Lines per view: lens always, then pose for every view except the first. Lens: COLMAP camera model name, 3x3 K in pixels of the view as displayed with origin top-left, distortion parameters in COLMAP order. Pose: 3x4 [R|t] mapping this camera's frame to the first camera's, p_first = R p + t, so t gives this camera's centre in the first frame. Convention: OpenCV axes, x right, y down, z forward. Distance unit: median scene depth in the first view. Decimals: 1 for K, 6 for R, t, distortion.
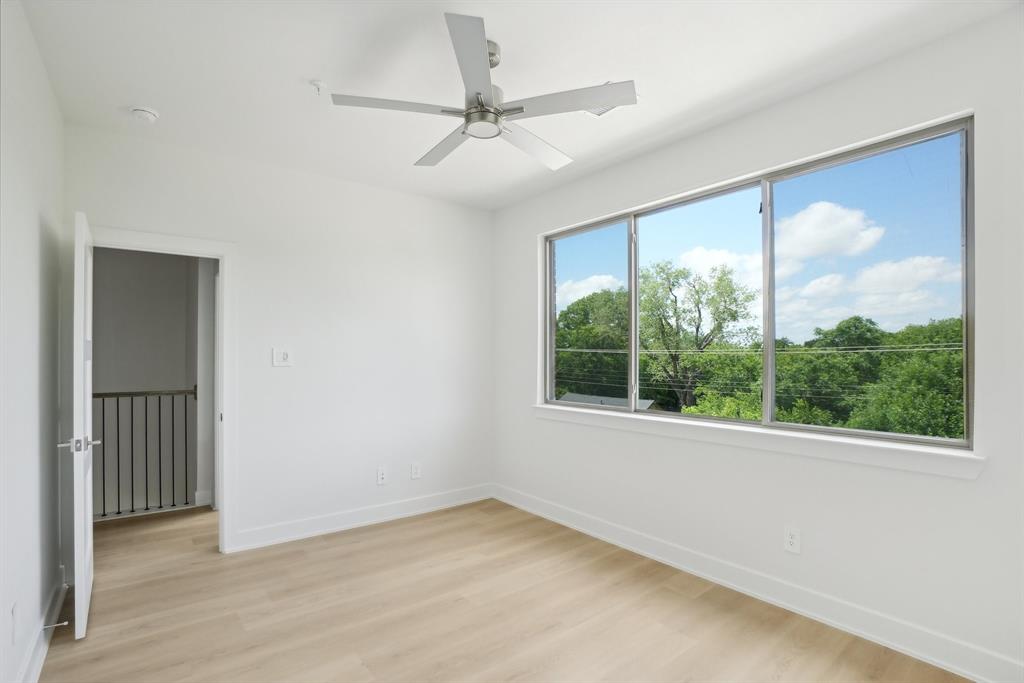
lens RADIAL K [[470.0, 0, 497.8], [0, 470.0, 352.2], [0, 0, 1]] dist [-0.081665, 0.039192]
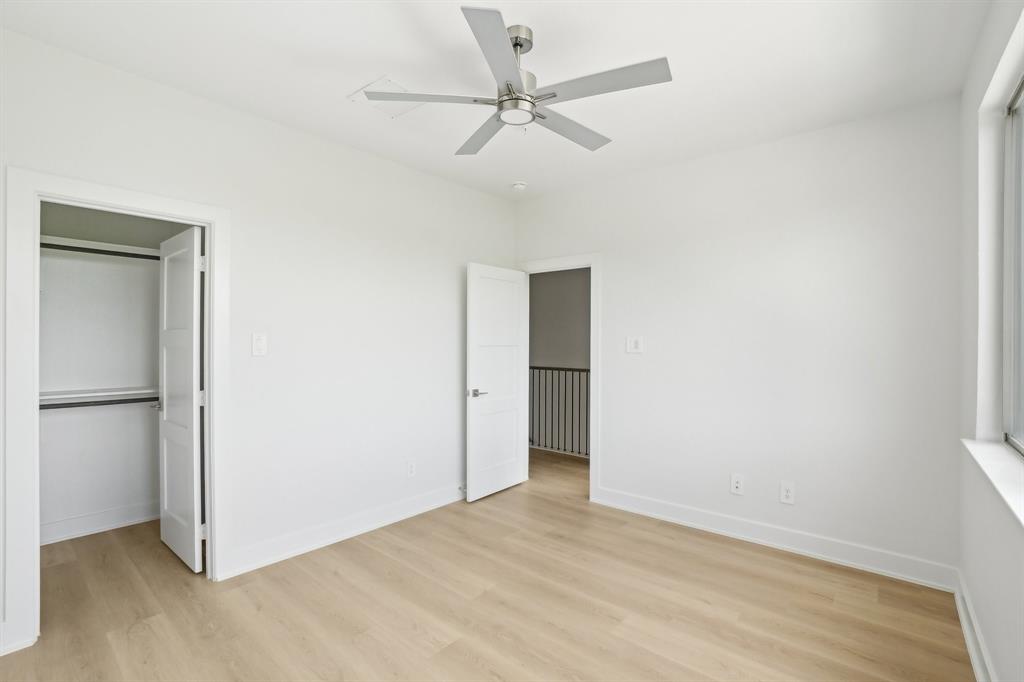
lens RADIAL K [[470.5, 0, 503.3], [0, 470.5, 336.2], [0, 0, 1]] dist [-0.074676, 0.029885]
pose [[0.212104, -0.007607, -0.977218, 0.603380], [-0.003142, 0.999959, -0.008466, 0.001236], [0.977242, 0.004866, 0.212071, 0.492164]]
